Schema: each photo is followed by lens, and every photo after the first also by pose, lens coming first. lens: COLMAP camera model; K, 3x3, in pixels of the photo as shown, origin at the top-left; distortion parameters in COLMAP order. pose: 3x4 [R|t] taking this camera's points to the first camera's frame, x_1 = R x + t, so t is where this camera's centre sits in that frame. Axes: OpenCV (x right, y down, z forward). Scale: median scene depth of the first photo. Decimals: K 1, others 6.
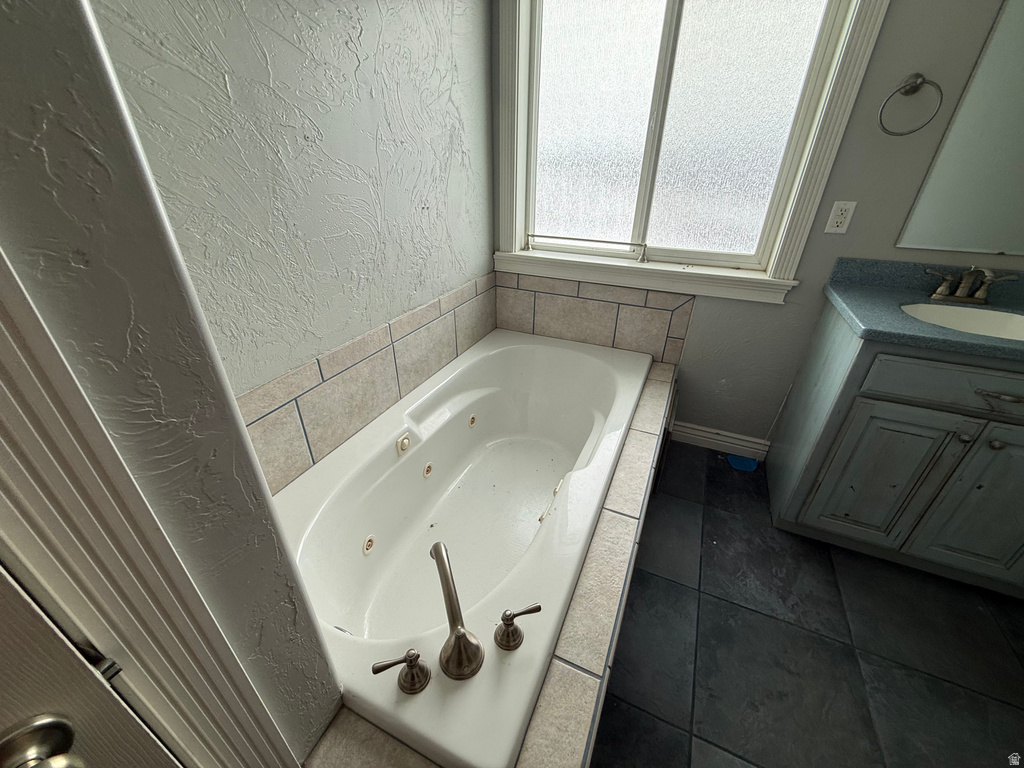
lens RADIAL K [[407.1, 0, 509.1], [0, 407.1, 381.2], [0, 0, 1]] dist [0.000271, -0.000119]
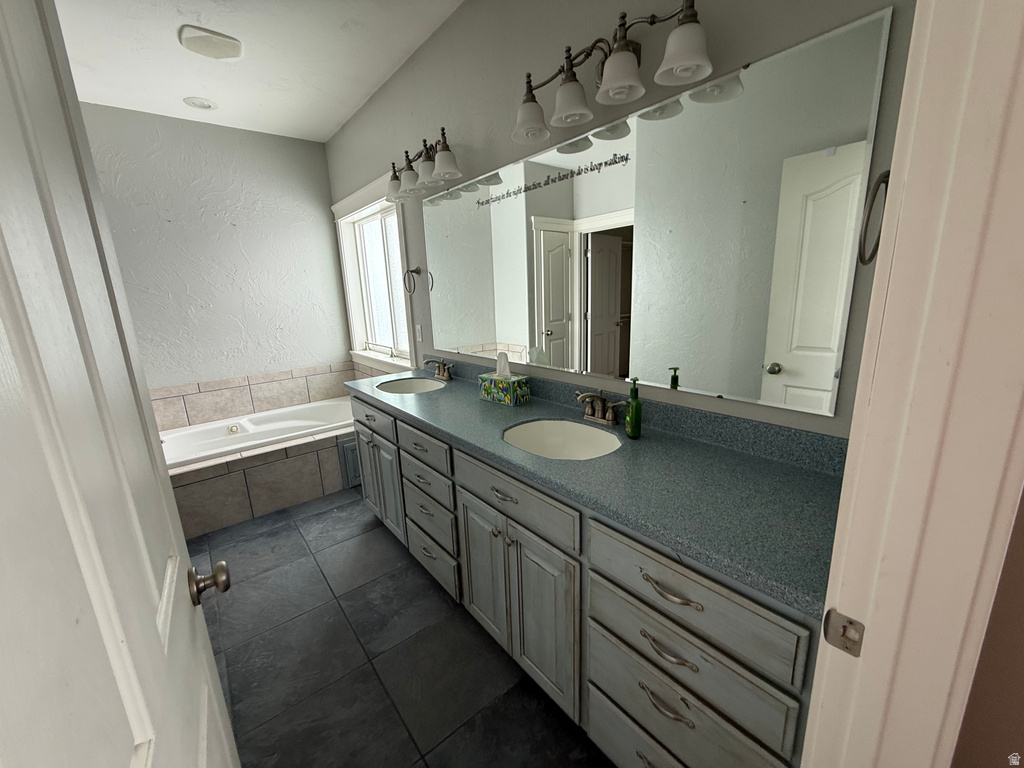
lens RADIAL K [[407.1, 0, 509.1], [0, 407.1, 381.2], [0, 0, 1]] dist [0.000271, -0.000119]
pose [[0.894981, 0.056096, -0.442563, 2.008205], [-0.172694, 0.958279, -0.227769, 0.149931], [0.411322, 0.280276, 0.867329, -0.356111]]
